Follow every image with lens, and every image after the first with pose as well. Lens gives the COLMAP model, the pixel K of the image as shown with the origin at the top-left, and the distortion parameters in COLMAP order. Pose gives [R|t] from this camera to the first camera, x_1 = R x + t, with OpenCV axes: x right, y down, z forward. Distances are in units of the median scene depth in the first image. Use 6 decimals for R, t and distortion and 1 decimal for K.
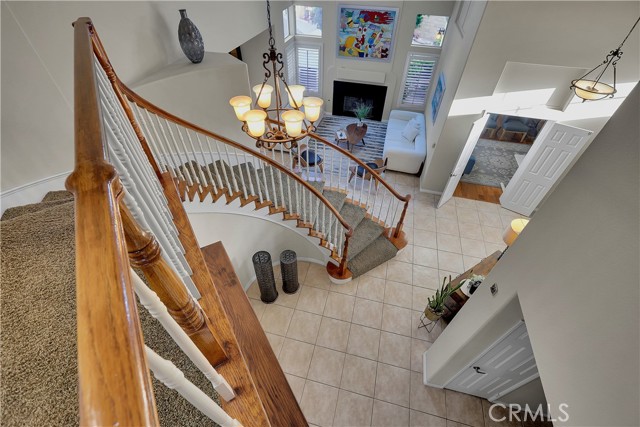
lens RADIAL K [[283.9, 0, 316.4], [0, 283.9, 211.7], [0, 0, 1]] dist [-0.003047, 0.000826]
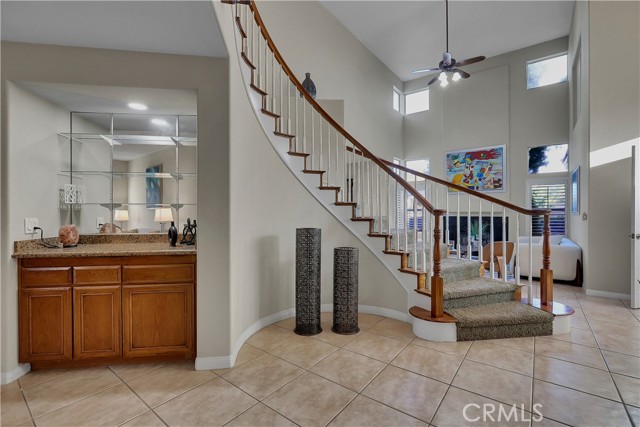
lens RADIAL K [[283.9, 0, 320.3], [0, 283.9, 213.8], [0, 0, 1]] dist [-0.003047, 0.000826]
pose [[0.918656, -0.005691, -0.395018, 0.067932], [-0.275016, 0.708621, -0.649787, 0.331219], [0.283616, 0.705567, 0.649413, 0.277586]]
